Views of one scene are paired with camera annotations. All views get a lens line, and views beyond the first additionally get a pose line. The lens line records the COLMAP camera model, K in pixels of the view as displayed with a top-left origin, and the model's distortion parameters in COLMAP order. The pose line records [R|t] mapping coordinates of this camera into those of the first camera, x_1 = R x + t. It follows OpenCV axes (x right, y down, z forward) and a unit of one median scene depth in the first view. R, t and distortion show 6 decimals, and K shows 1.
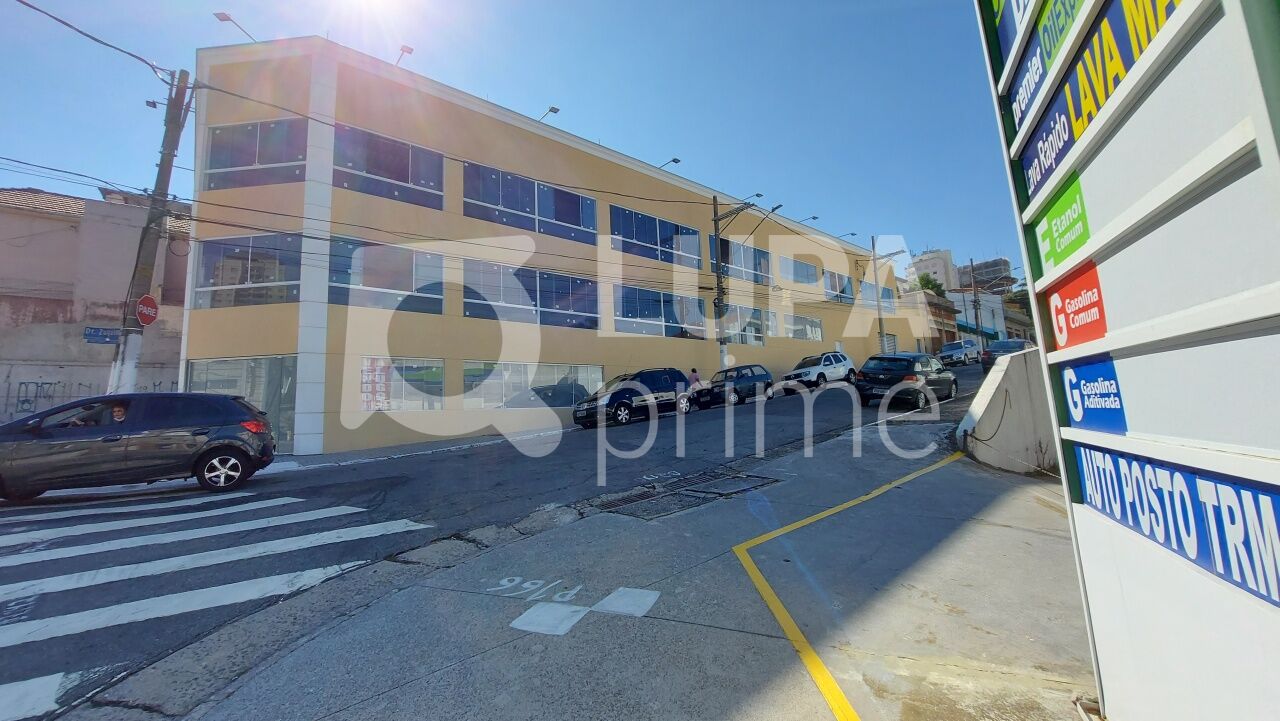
lens RADIAL K [[500.3, 0, 642.8], [0, 500.3, 352.7], [0, 0, 1]] dist [-0.016688, 0.000048]
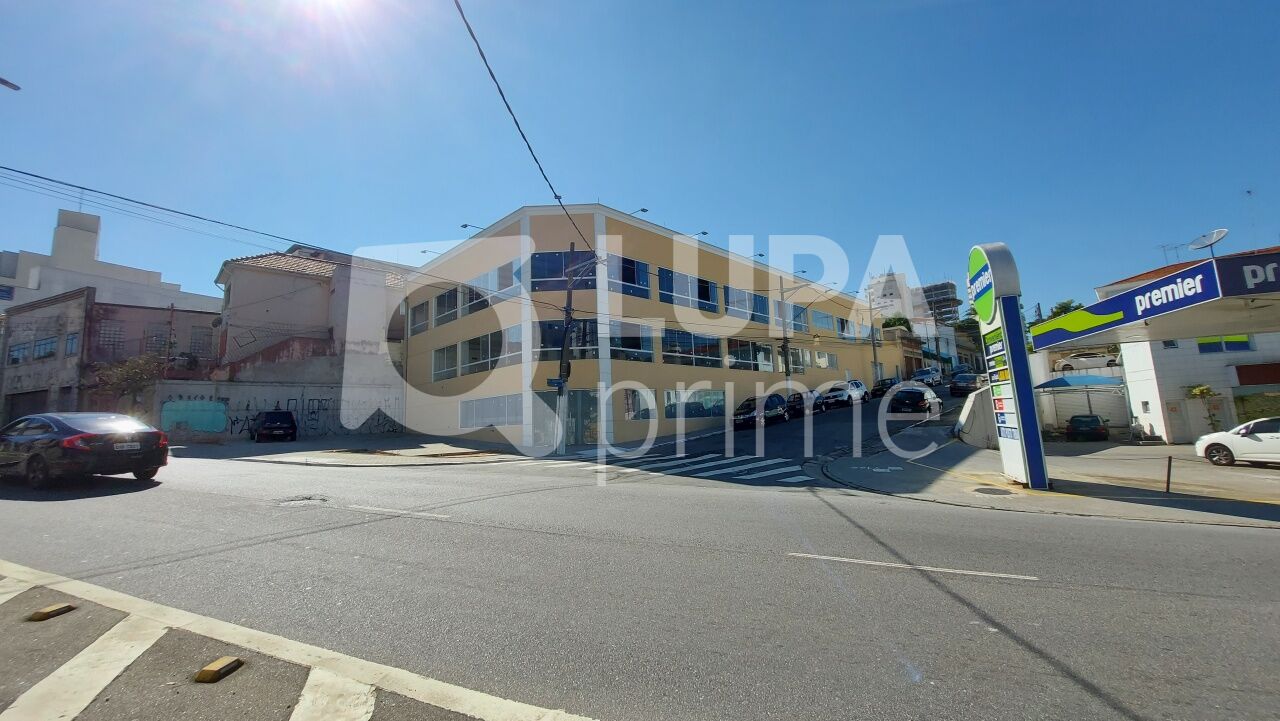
lens RADIAL K [[504.2, 0, 640.0], [0, 504.2, 360.5], [0, 0, 1]] dist [-0.016280, 0.000124]
pose [[0.996776, 0.012046, 0.079326, -0.563397], [-0.012076, 0.999927, -0.000101, -0.079622], [-0.079322, -0.000858, 0.996849, -0.668404]]
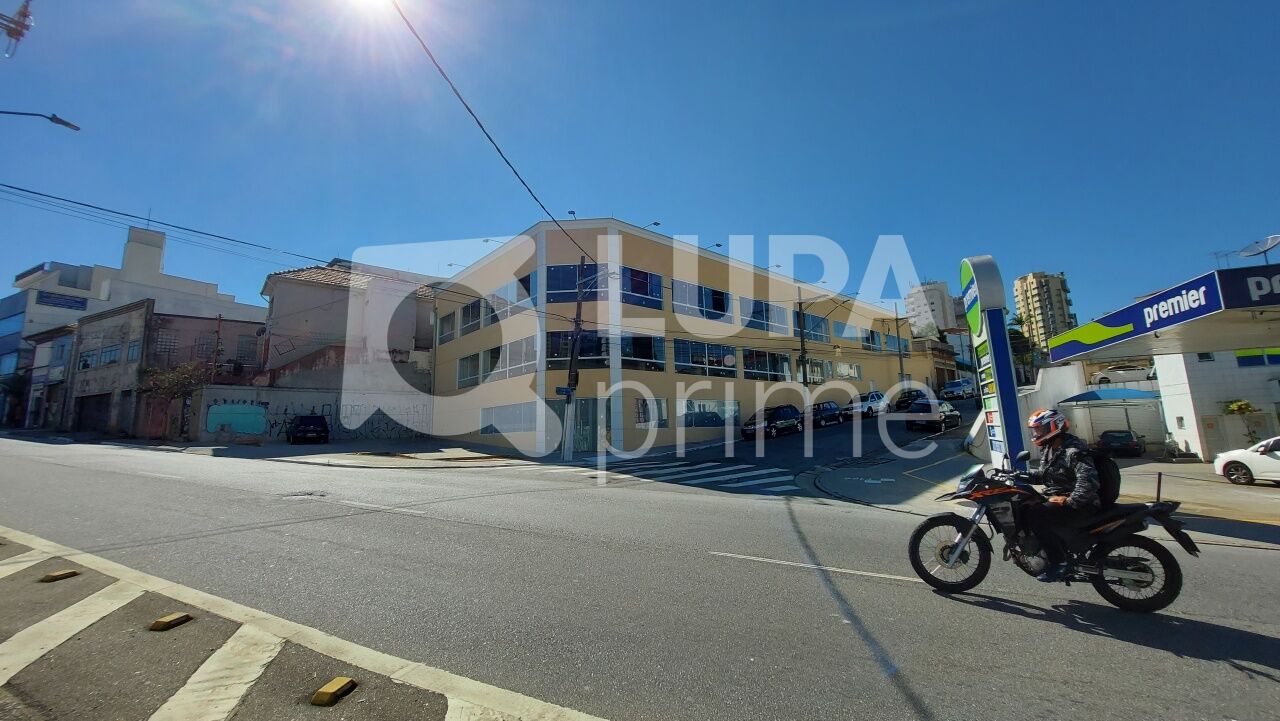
lens RADIAL K [[504.0, 0, 644.3], [0, 504.0, 359.5], [0, 0, 1]] dist [-0.015573, -0.000206]
pose [[0.999702, 0.019544, 0.014611, -0.484506], [-0.019262, 0.999630, -0.019221, -0.082725], [-0.014981, 0.018934, 0.999708, -0.708035]]
